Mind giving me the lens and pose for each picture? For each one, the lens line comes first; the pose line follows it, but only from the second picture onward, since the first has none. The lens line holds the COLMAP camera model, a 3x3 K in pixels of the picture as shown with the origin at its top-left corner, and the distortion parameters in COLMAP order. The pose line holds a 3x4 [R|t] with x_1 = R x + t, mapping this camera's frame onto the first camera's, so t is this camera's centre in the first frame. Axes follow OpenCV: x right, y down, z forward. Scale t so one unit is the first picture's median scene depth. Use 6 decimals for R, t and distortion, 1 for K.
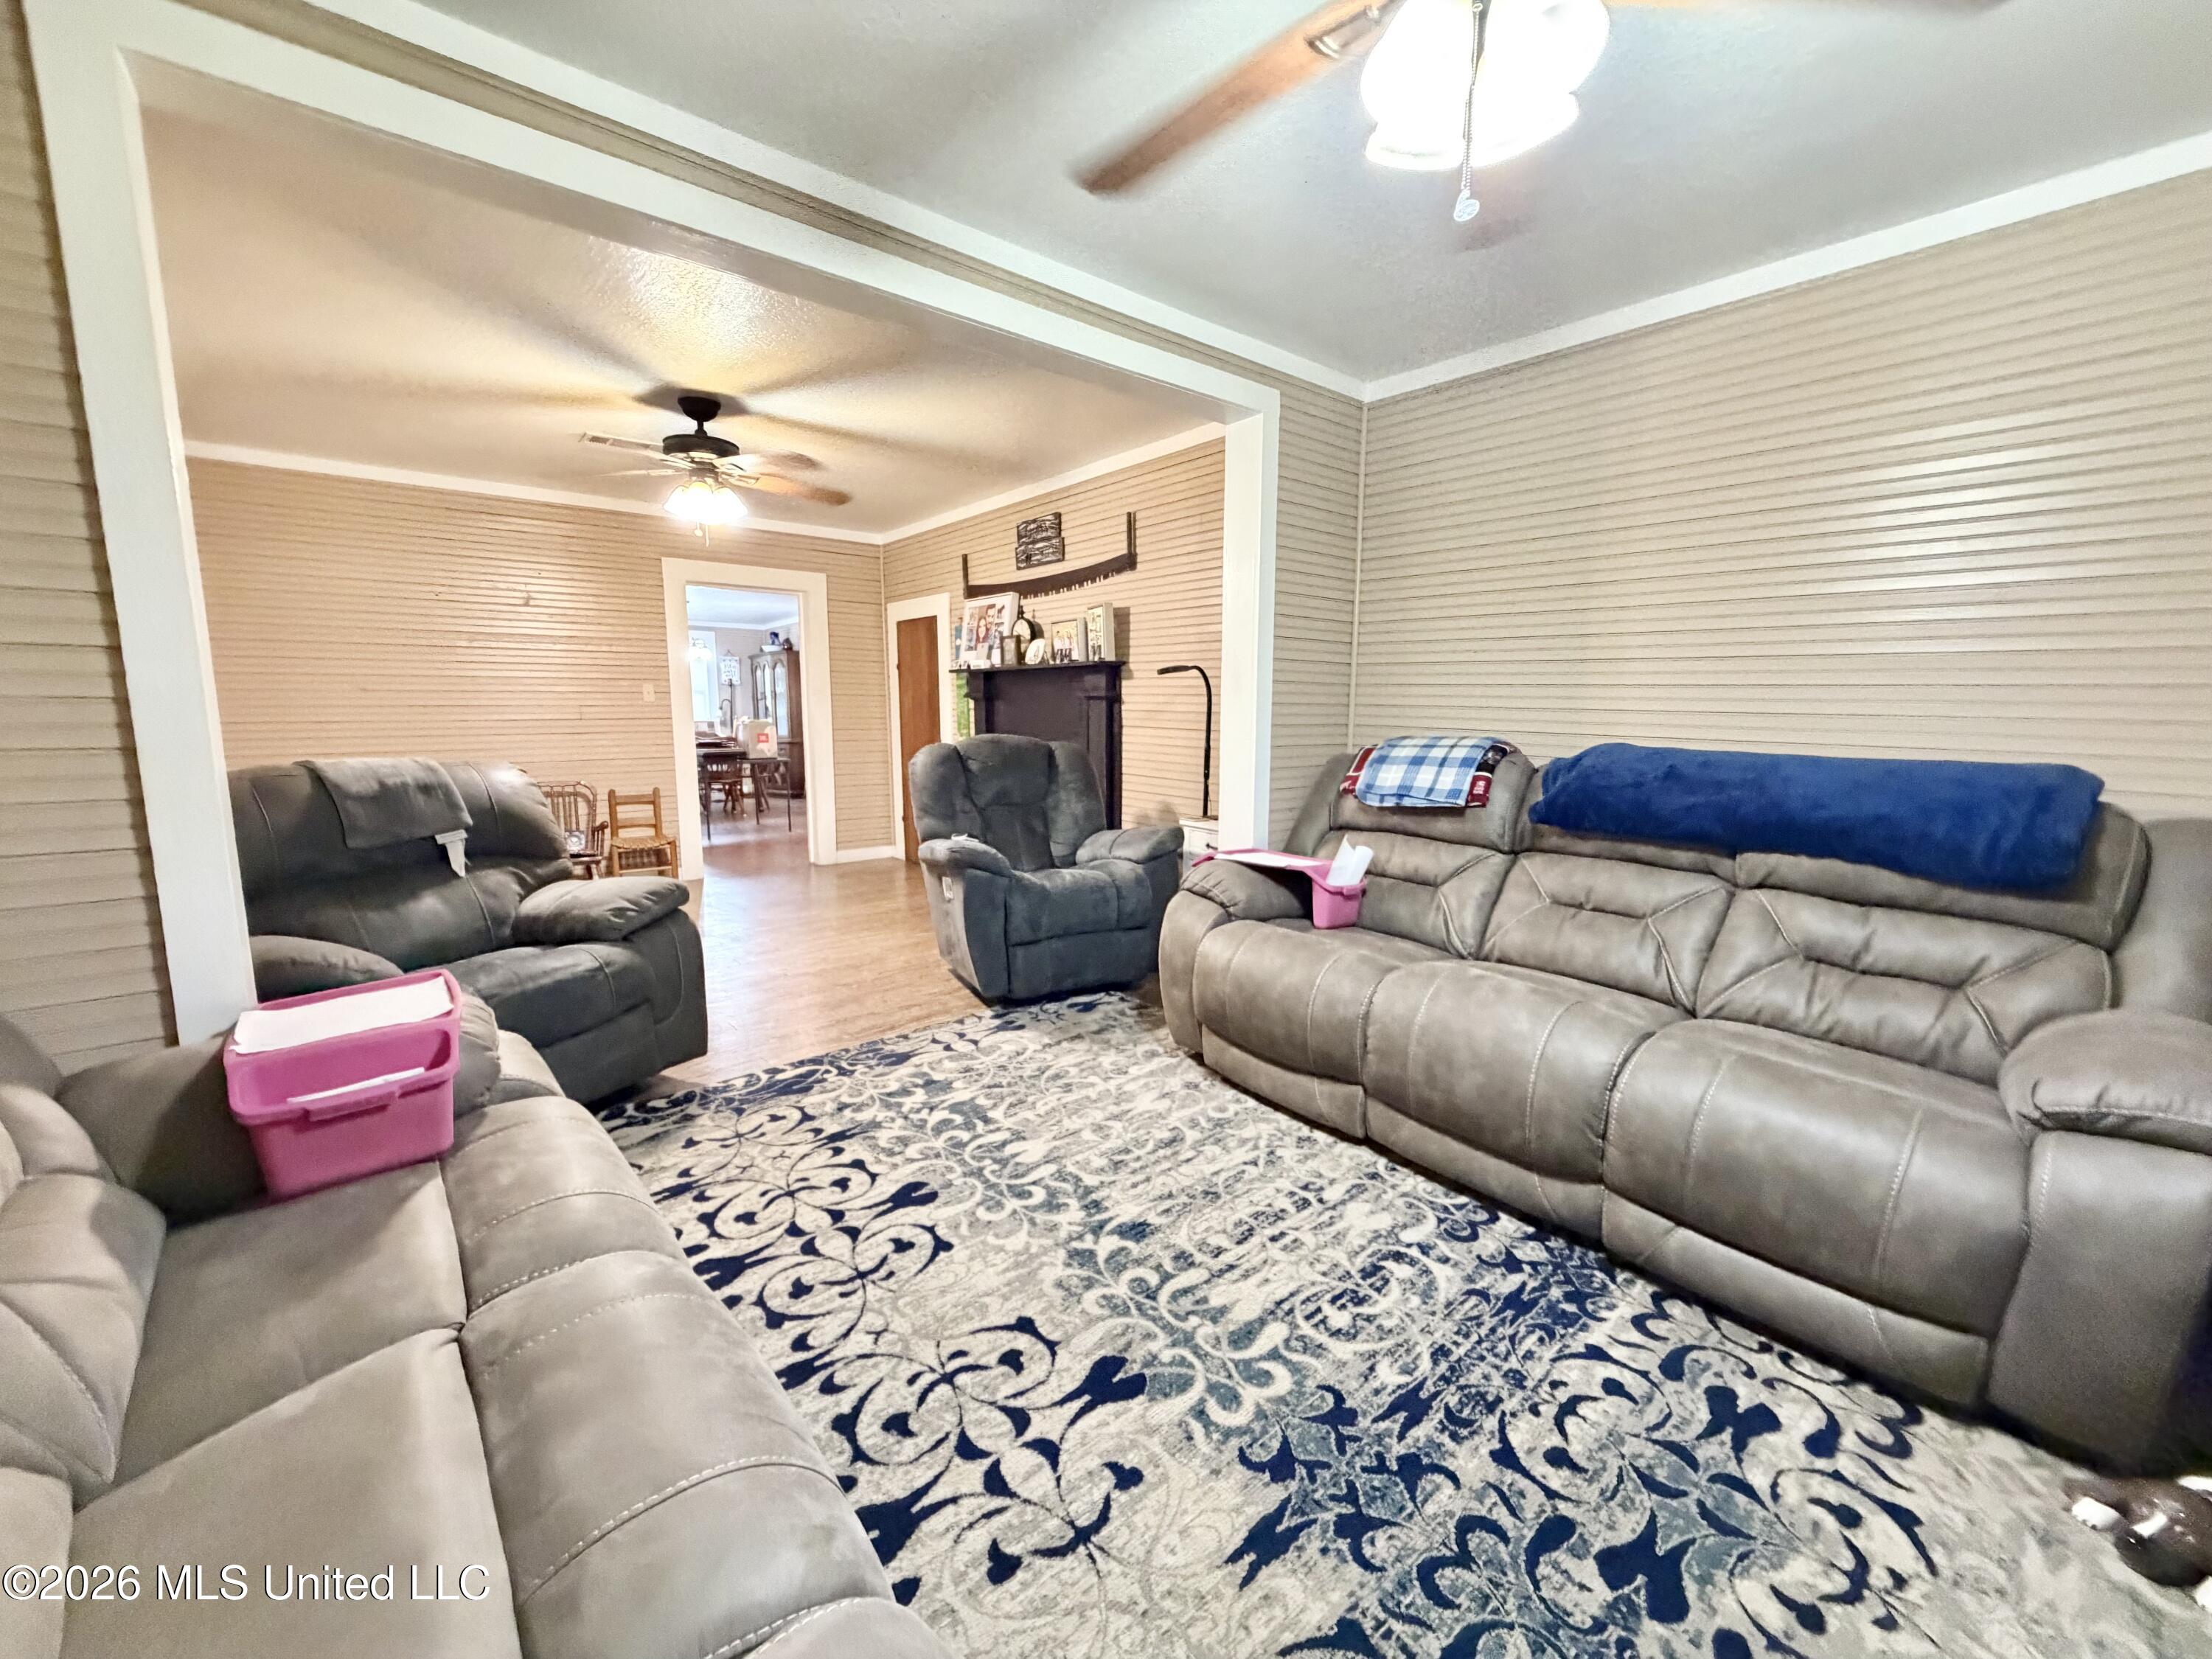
lens RADIAL K [[879.6, 0, 1098.3], [0, 879.6, 828.6], [0, 0, 1]] dist [-0.001642, 0.000629]
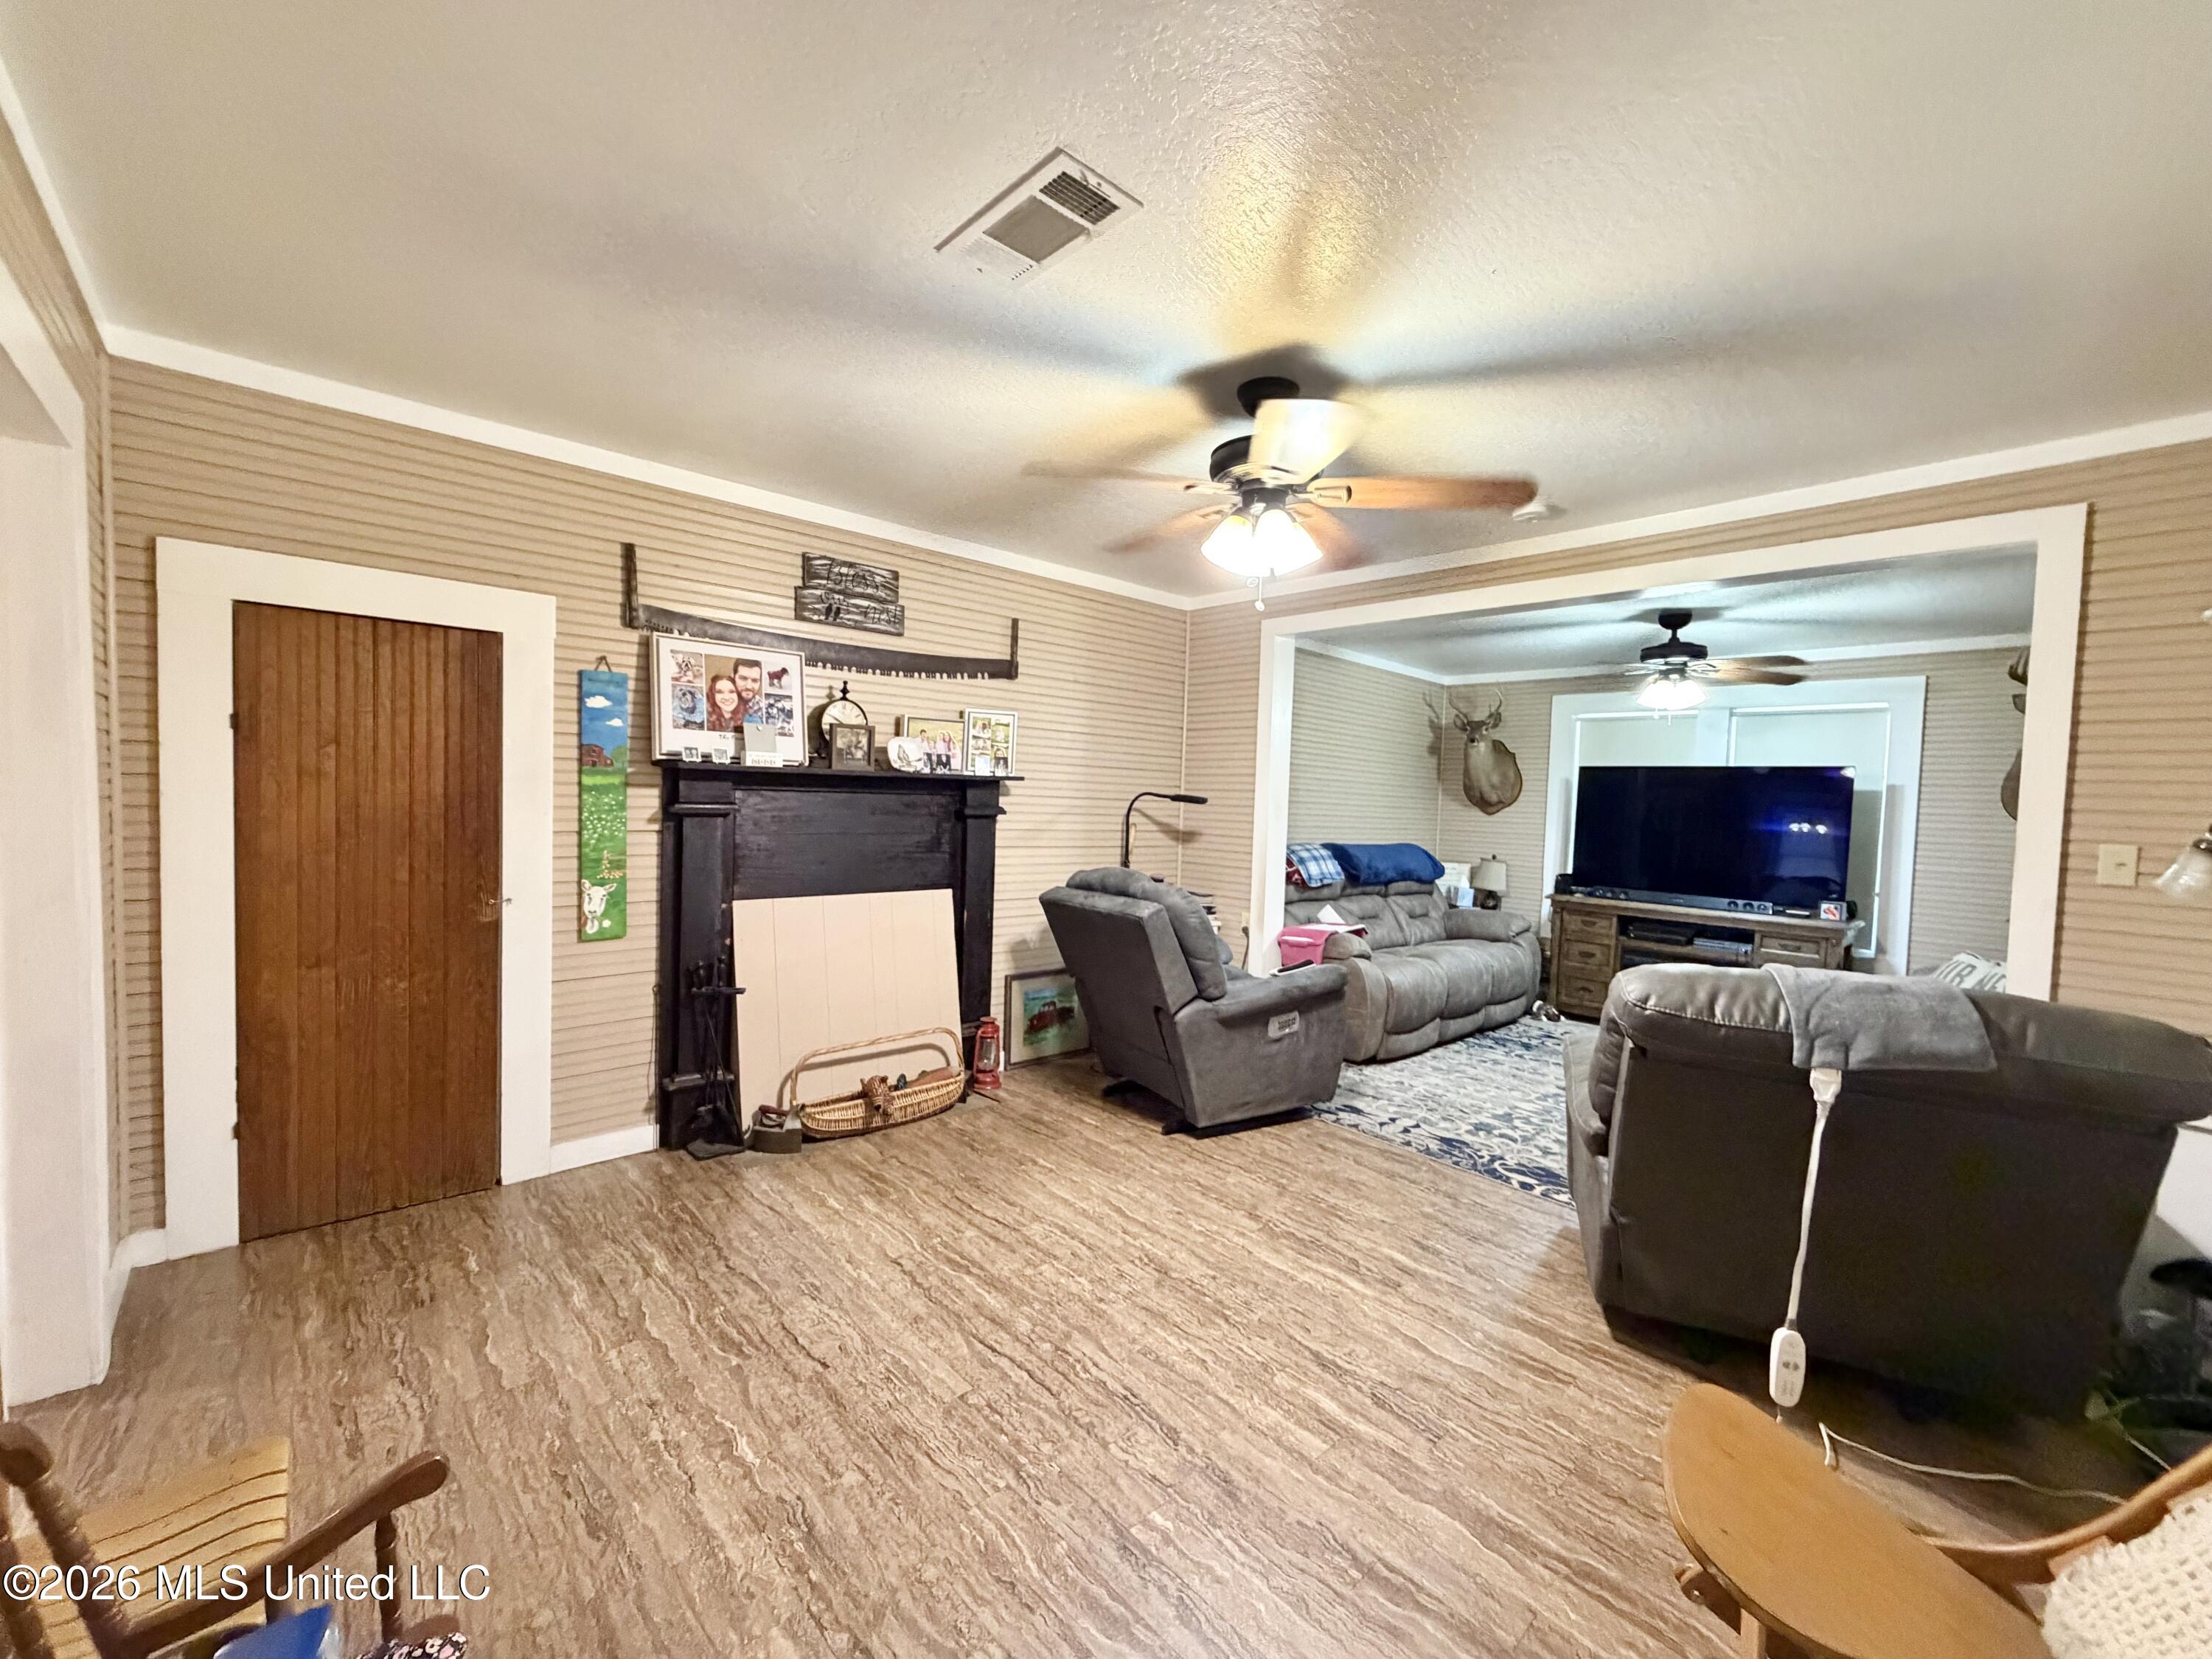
lens RADIAL K [[879.6, 0, 1098.3], [0, 879.6, 828.6], [0, 0, 1]] dist [-0.001642, 0.000629]
pose [[-0.047518, -0.045005, 0.997856, -1.431166], [0.104838, 0.993242, 0.049789, -0.279575], [-0.993353, 0.106979, -0.042479, 1.545050]]
